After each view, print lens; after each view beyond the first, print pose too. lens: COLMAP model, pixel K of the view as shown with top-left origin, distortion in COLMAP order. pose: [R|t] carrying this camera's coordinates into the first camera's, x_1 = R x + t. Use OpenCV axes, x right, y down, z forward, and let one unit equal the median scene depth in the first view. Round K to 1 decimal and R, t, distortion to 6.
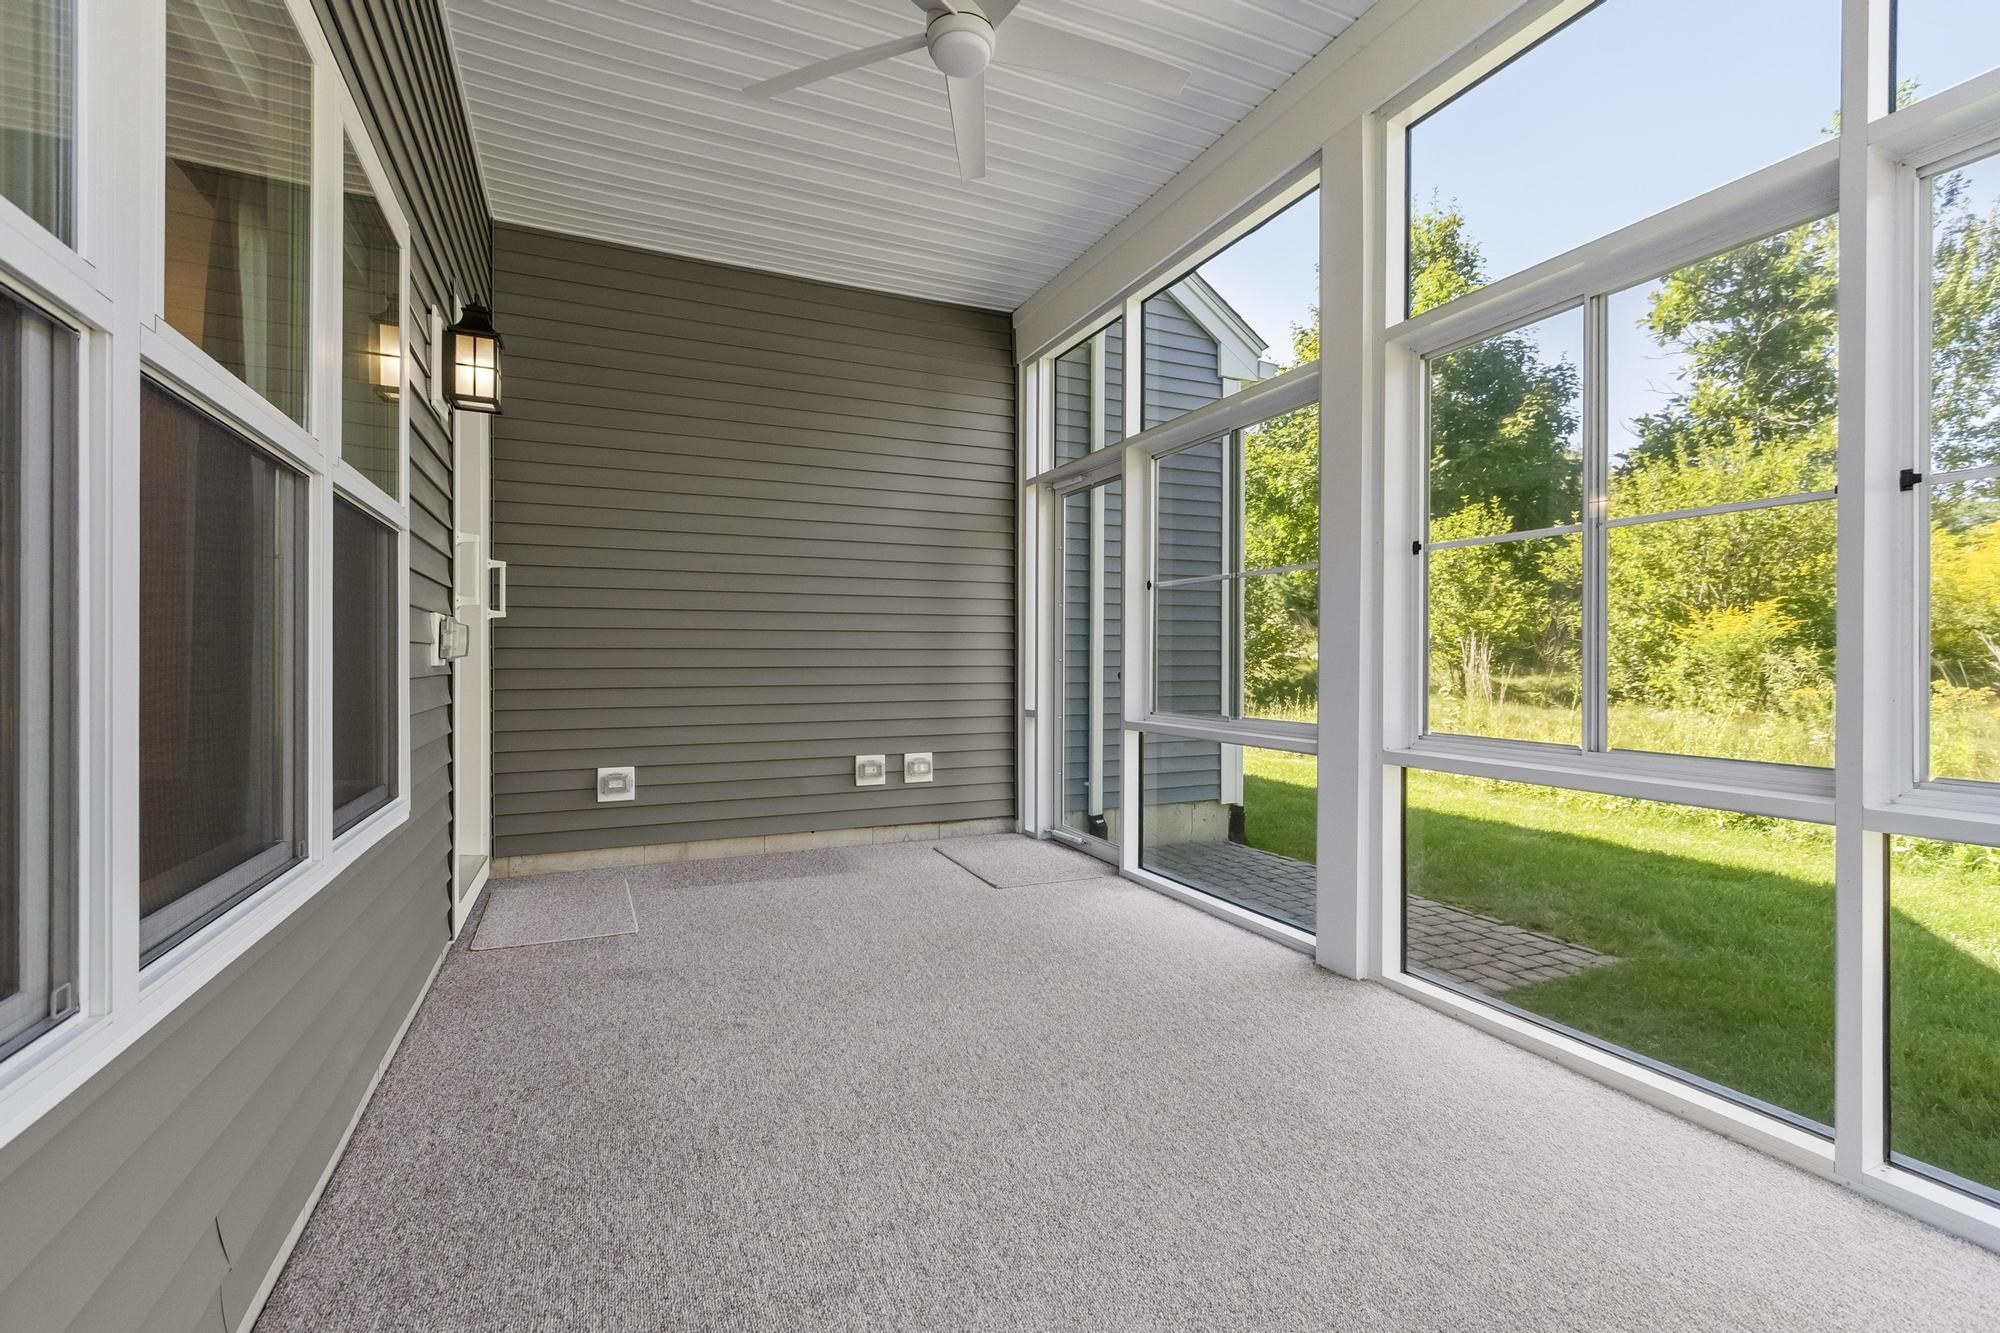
lens RADIAL K [[878.2, 0, 1002.8], [0, 878.2, 664.8], [0, 0, 1]] dist [0.004088, 0.000087]
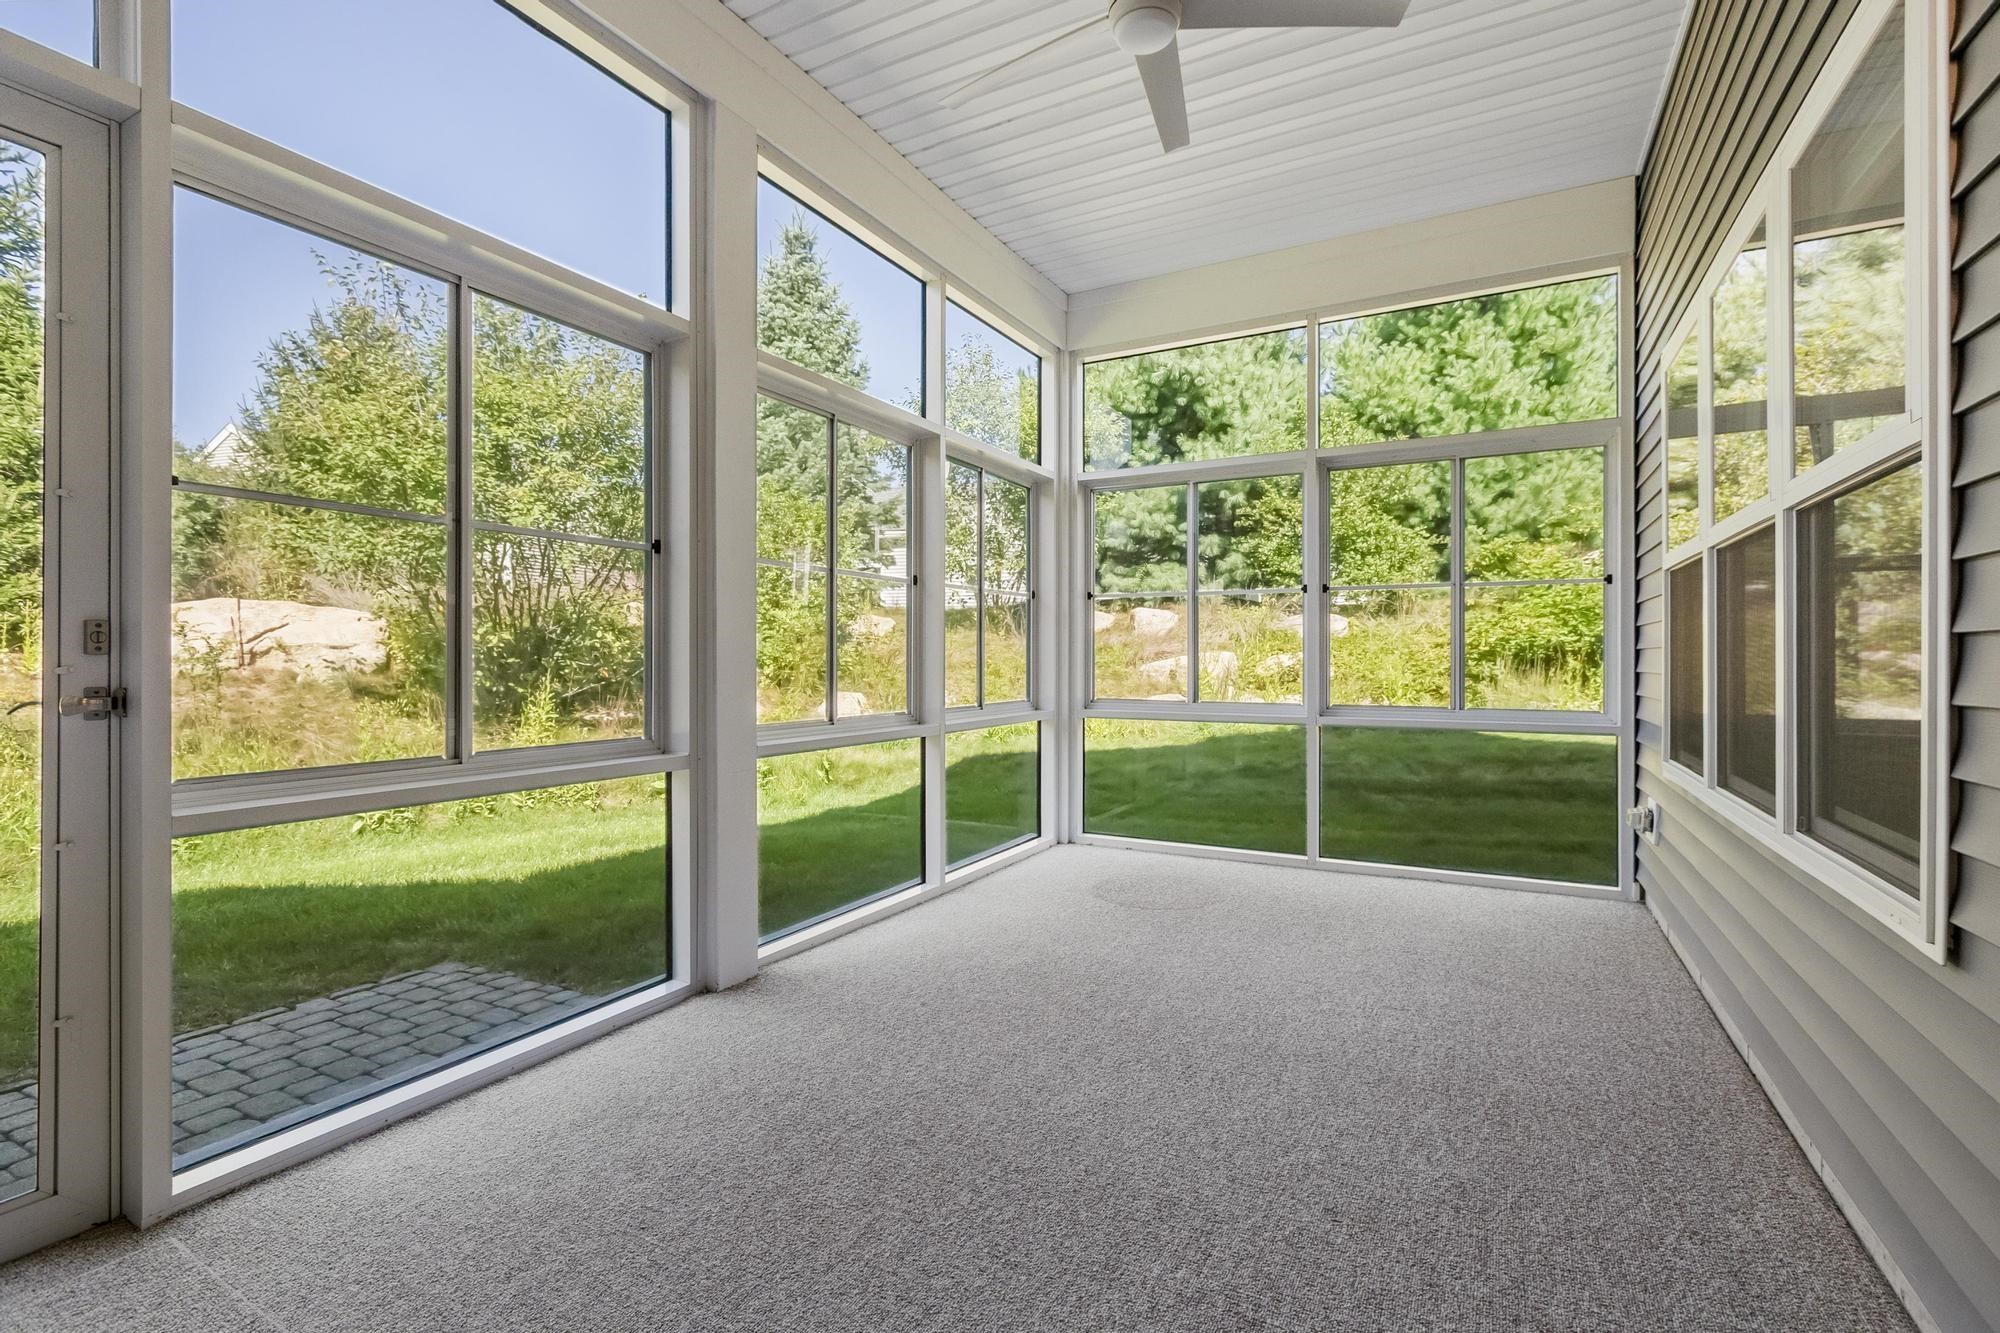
lens RADIAL K [[878.2, 0, 1005.1], [0, 878.2, 659.1], [0, 0, 1]] dist [0.004088, 0.000087]
pose [[-0.602937, -0.001235, 0.797788, -0.456927], [0.001476, 0.999995, 0.002663, -0.008410], [-0.797787, 0.002784, -0.602932, 1.077115]]
